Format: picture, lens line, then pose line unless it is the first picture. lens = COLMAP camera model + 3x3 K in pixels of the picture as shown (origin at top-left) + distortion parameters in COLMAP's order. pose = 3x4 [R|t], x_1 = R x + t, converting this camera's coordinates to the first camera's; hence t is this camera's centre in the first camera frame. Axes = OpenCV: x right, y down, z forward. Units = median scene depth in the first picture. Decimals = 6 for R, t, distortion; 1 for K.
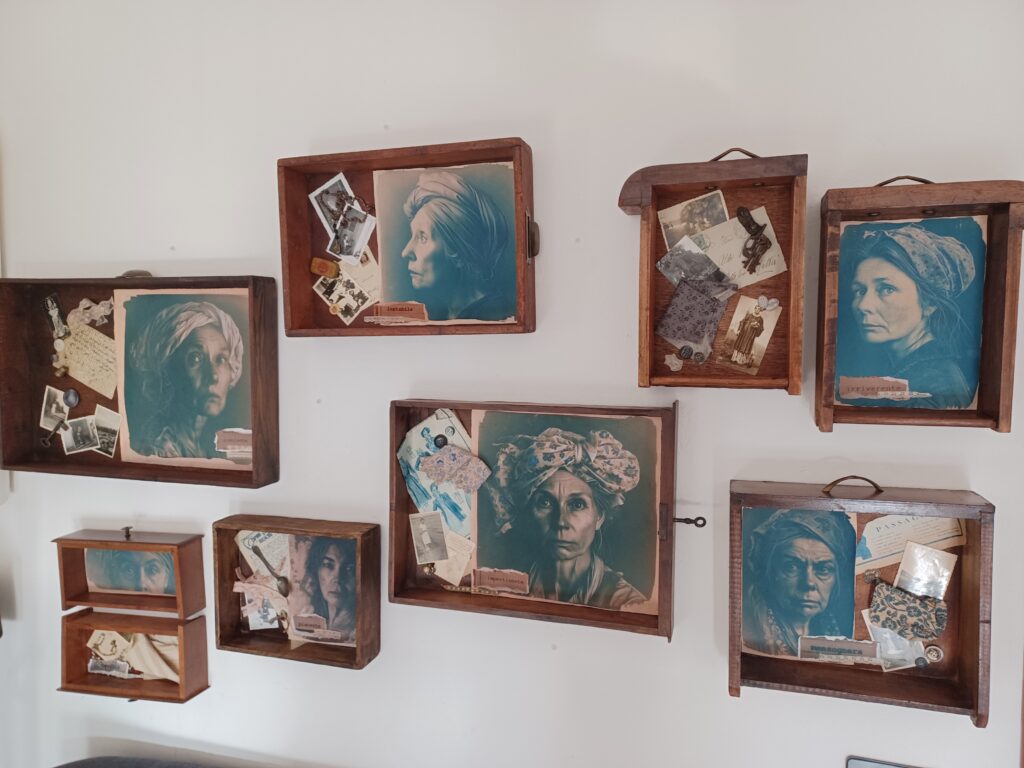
lens RADIAL K [[747.9, 0, 514.7], [0, 747.9, 388.2], [0, 0, 1]] dist [0.028977, -0.006043]
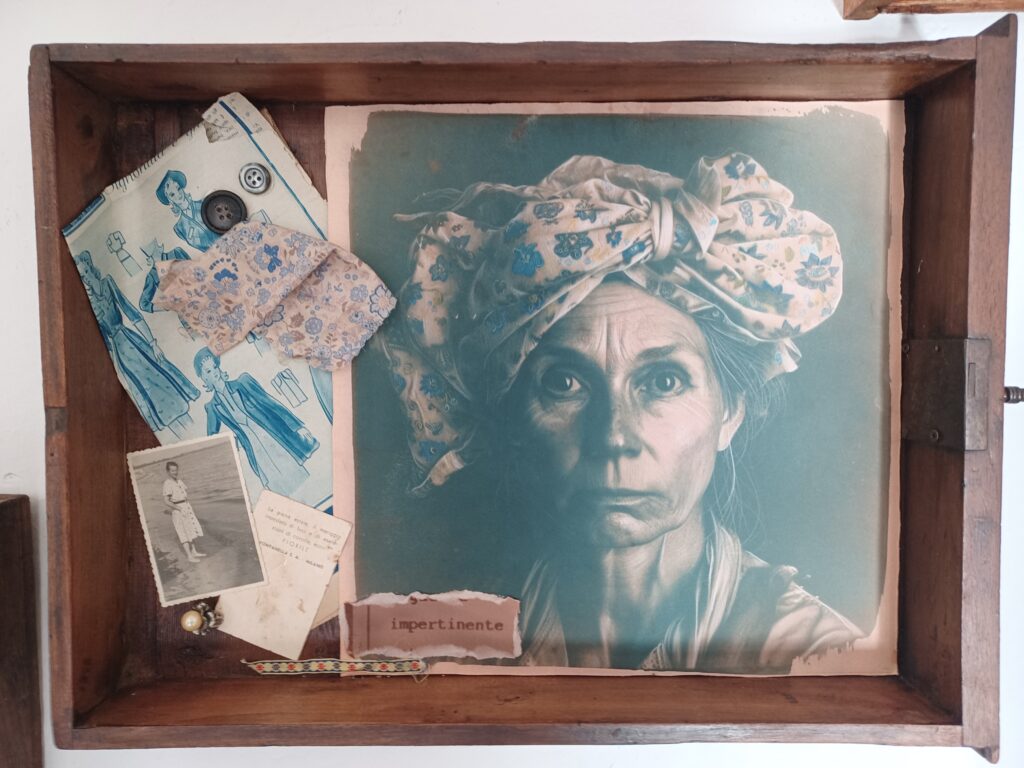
lens RADIAL K [[747.9, 0, 514.1], [0, 747.9, 392.4], [0, 0, 1]] dist [0.028977, -0.006043]
pose [[0.958003, -0.033702, 0.284772, -0.079896], [0.033532, 0.999423, 0.005474, 0.159212], [-0.284792, 0.004304, 0.958580, 0.703589]]
